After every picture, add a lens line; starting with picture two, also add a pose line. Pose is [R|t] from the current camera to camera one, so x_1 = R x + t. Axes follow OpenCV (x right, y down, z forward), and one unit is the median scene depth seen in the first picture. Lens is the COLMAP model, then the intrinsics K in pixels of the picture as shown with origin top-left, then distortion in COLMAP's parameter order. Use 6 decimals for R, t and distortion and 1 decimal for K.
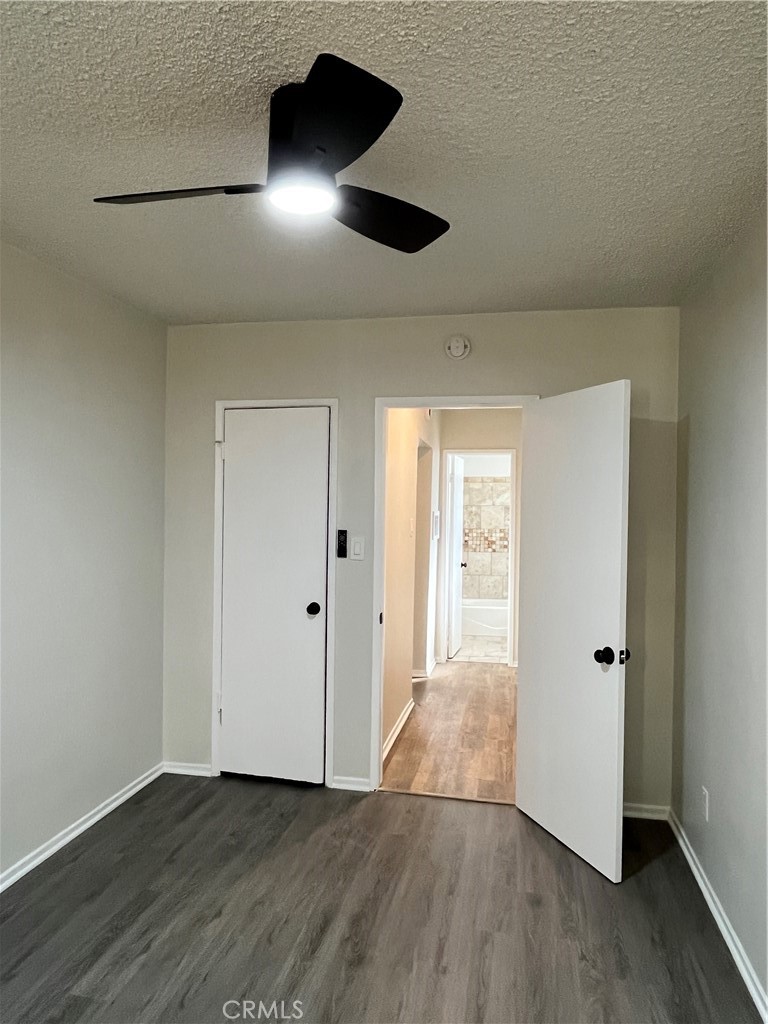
lens RADIAL K [[682.1, 0, 382.1], [0, 682.1, 512.8], [0, 0, 1]] dist [0.000086, -0.000192]
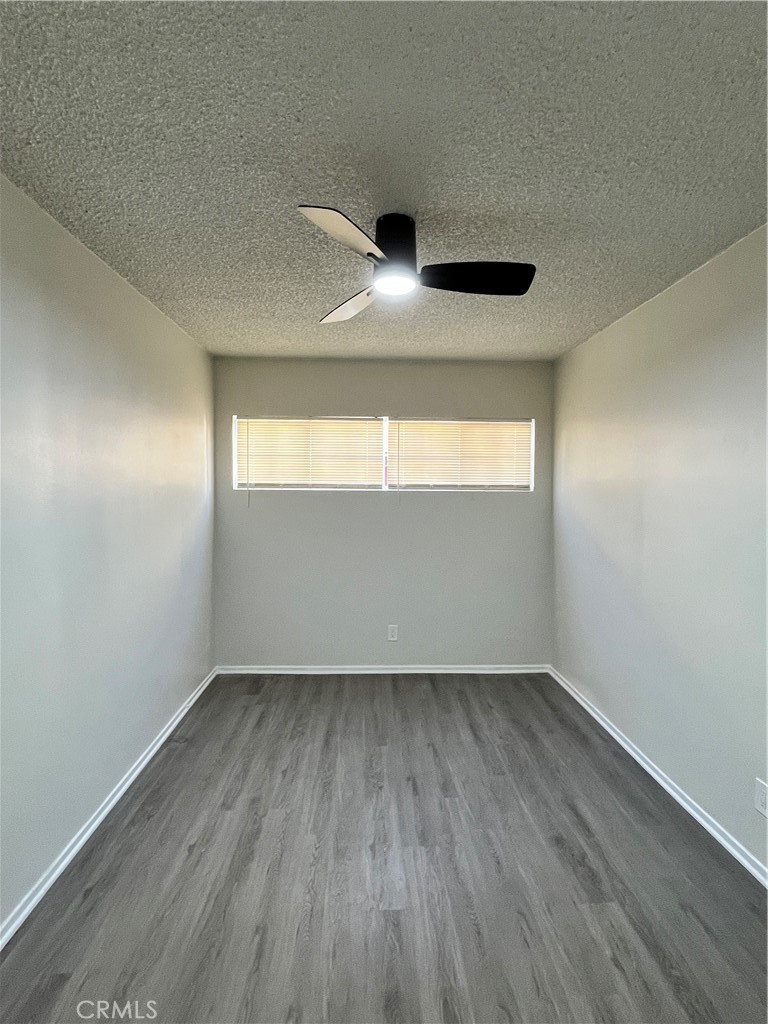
lens RADIAL K [[572.5, 0, 388.4], [0, 572.5, 509.4], [0, 0, 1]] dist [0.031764, -0.001085]
pose [[-0.971570, -0.004319, -0.236711, 0.140118], [-0.015643, 0.998820, 0.045981, -0.006038], [0.236233, 0.048377, -0.970491, 1.612945]]
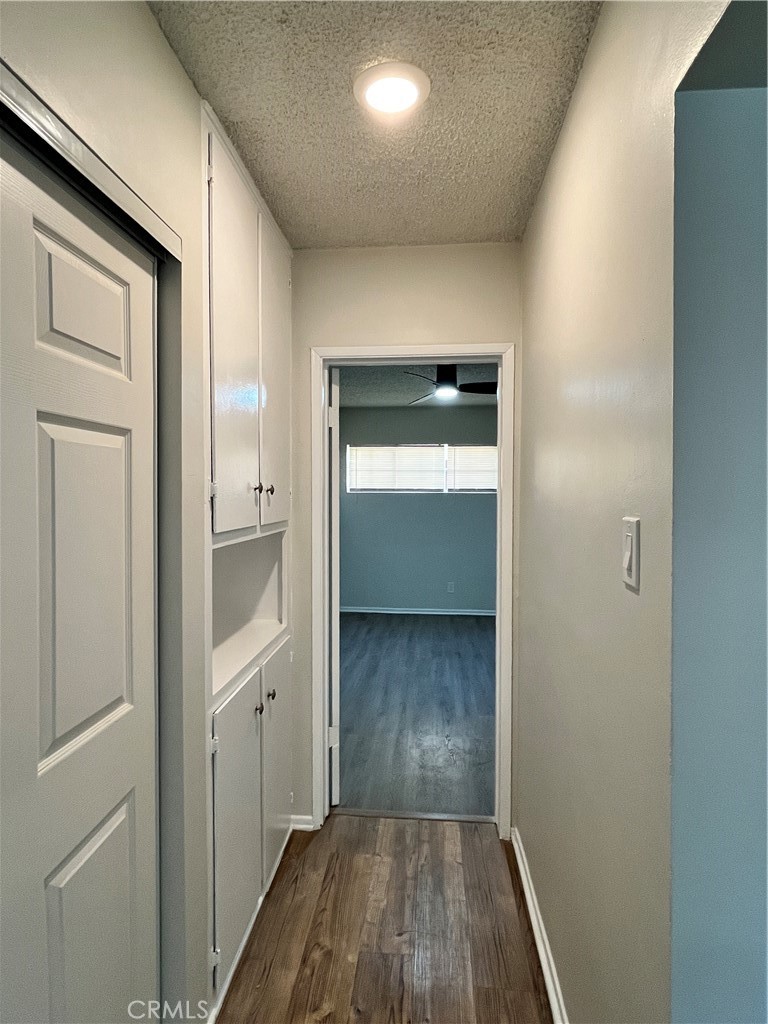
lens RADIAL K [[572.5, 0, 388.3], [0, 572.5, 509.3], [0, 0, 1]] dist [0.031764, -0.001085]
pose [[-0.992742, -0.006457, -0.120094, 0.327819], [-0.011015, 0.999242, 0.037331, -0.002386], [0.119762, 0.038383, -0.992060, 2.567172]]
